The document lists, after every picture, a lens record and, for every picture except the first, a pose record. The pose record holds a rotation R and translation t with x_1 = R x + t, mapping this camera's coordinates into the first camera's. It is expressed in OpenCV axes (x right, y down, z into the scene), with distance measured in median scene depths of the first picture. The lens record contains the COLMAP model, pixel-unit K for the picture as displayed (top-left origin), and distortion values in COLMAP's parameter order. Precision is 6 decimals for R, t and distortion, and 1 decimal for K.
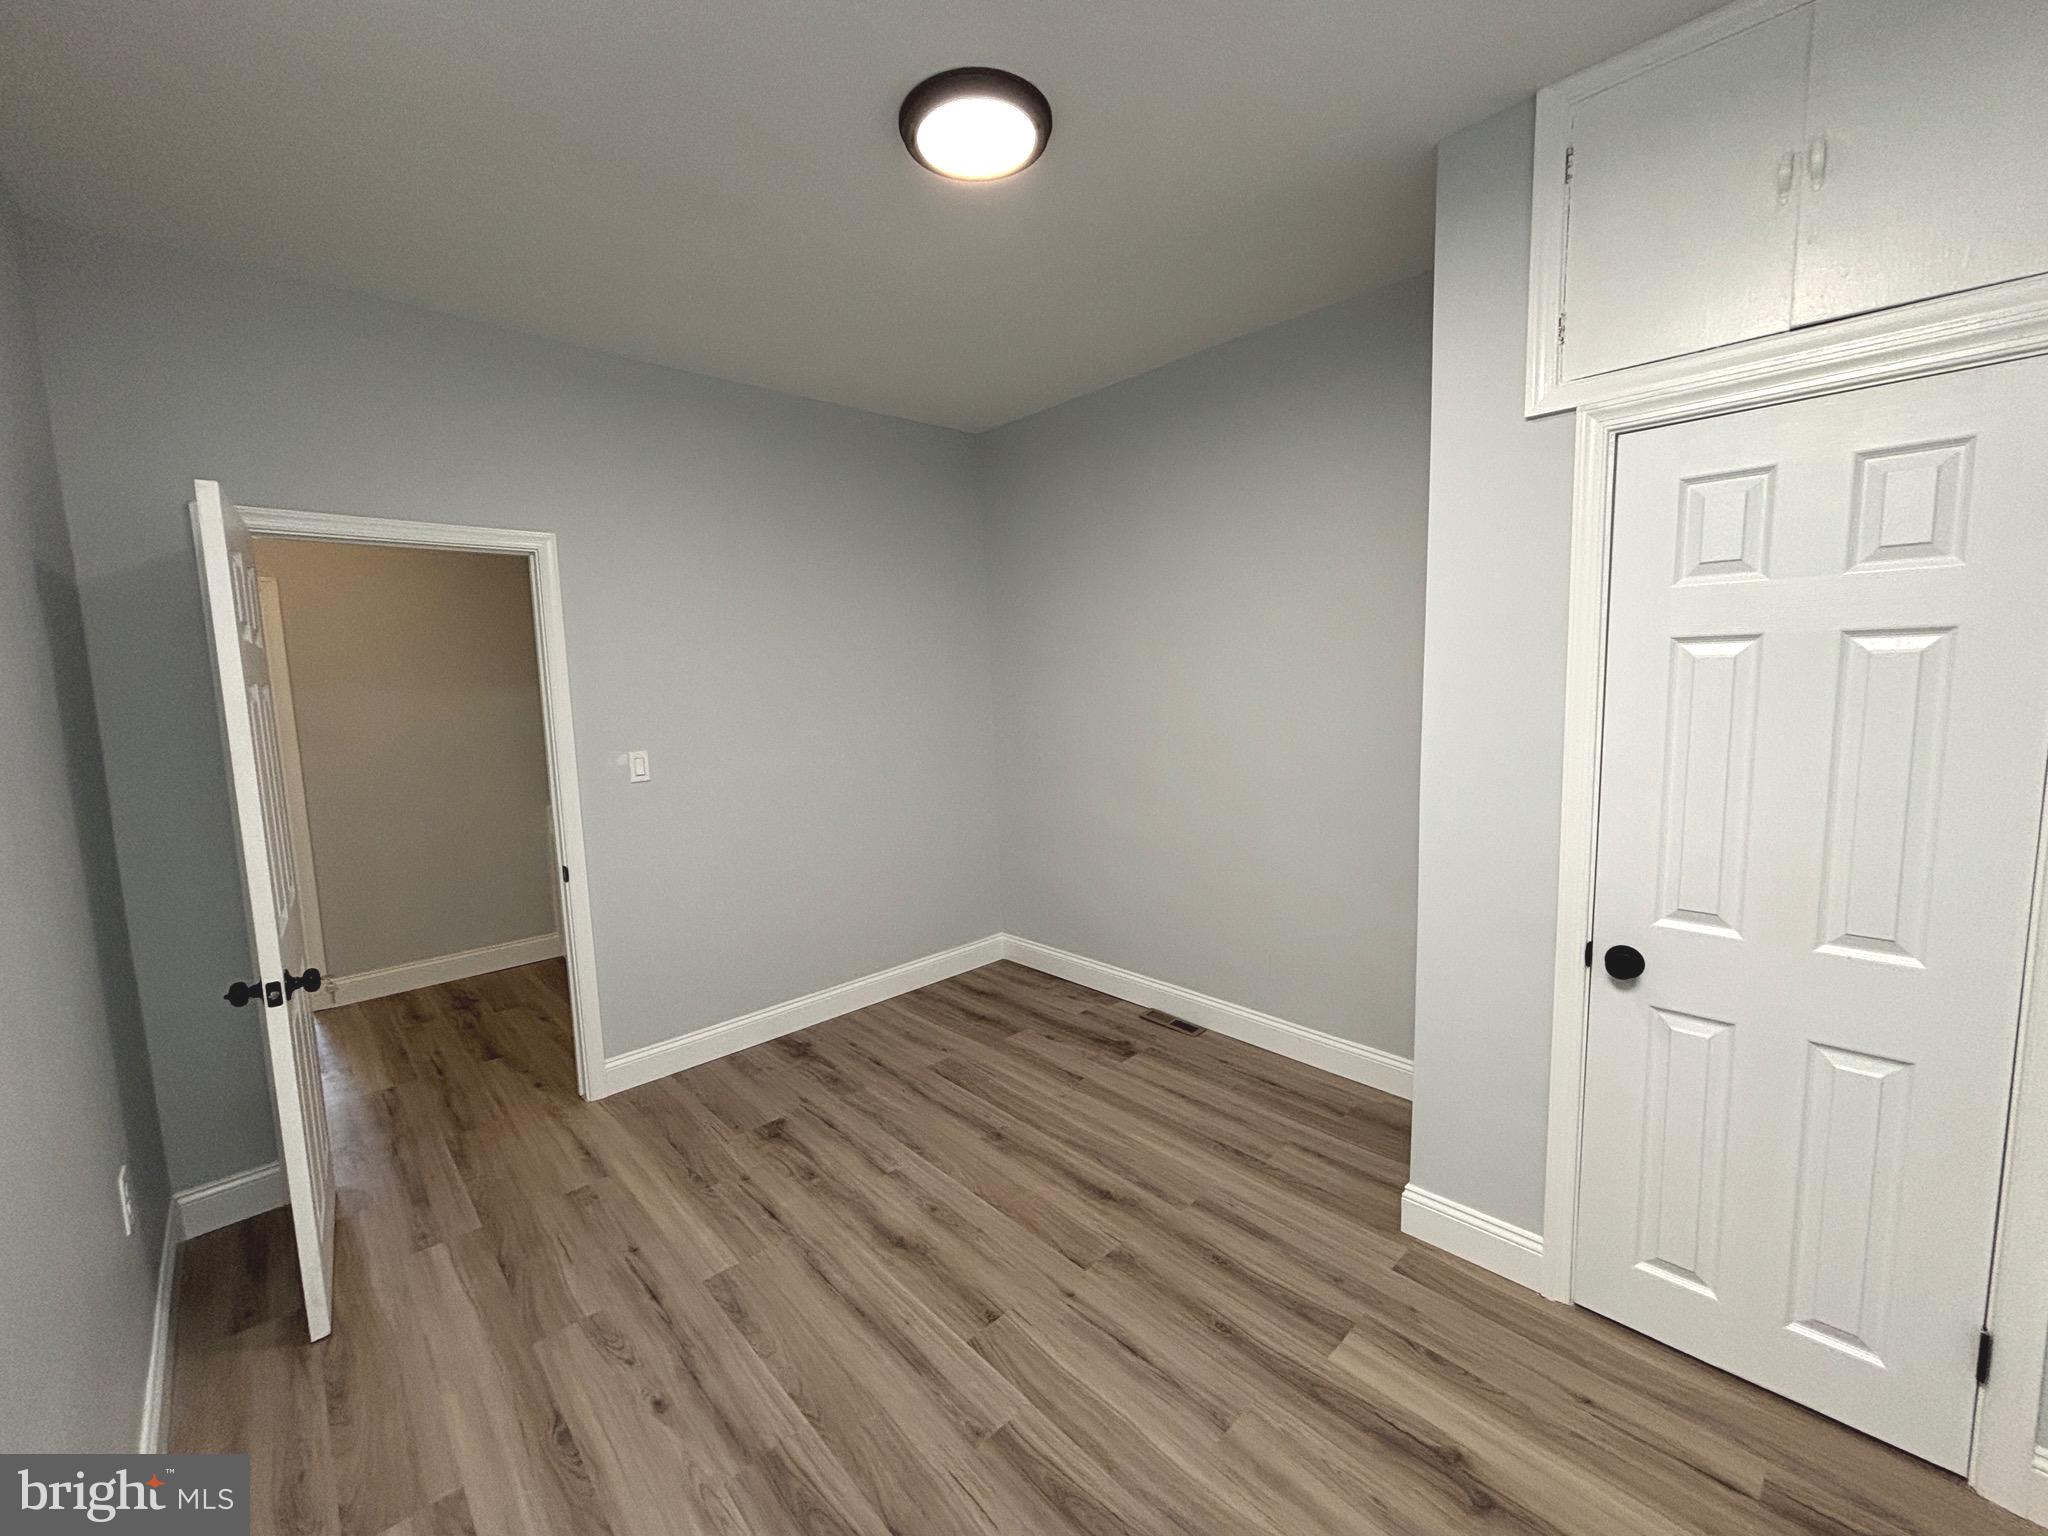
lens RADIAL K [[825.4, 0, 1034.1], [0, 825.4, 767.2], [0, 0, 1]] dist [-0.002709, 0.000941]
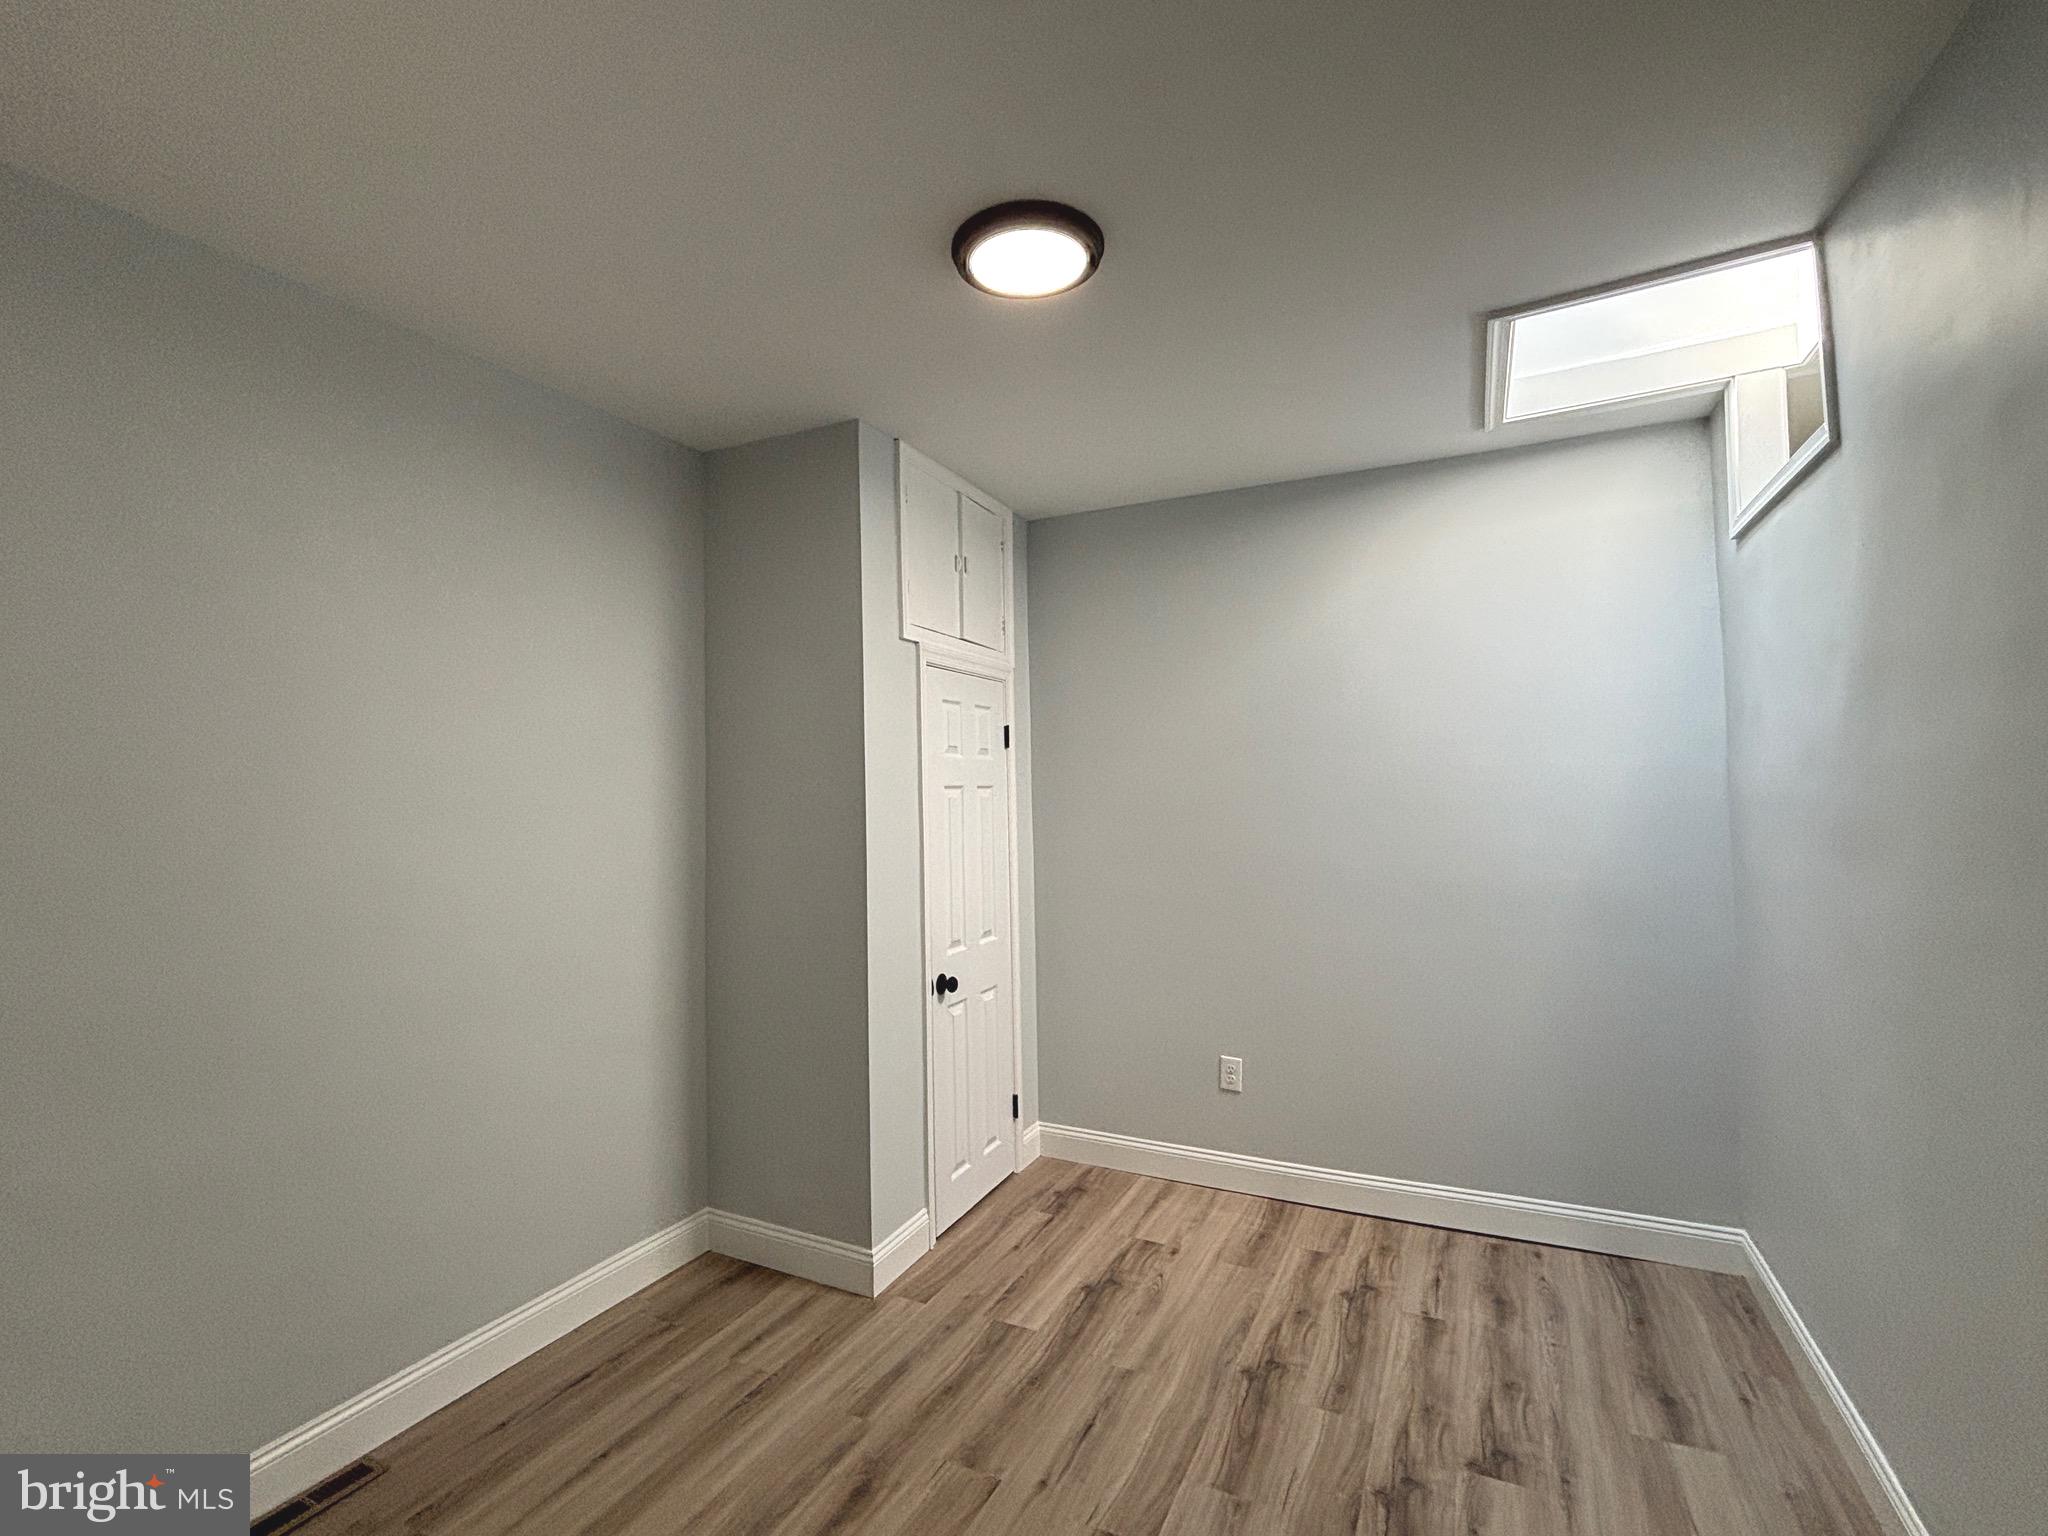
lens RADIAL K [[916.4, 0, 1027.1], [0, 916.4, 759.6], [0, 0, 1]] dist [0.000774, 0.000532]
pose [[-0.334084, 0.067853, 0.940098, -1.002783], [0.136517, 0.990372, -0.022968, -0.128741], [-0.932605, 0.120666, -0.340130, 1.340816]]
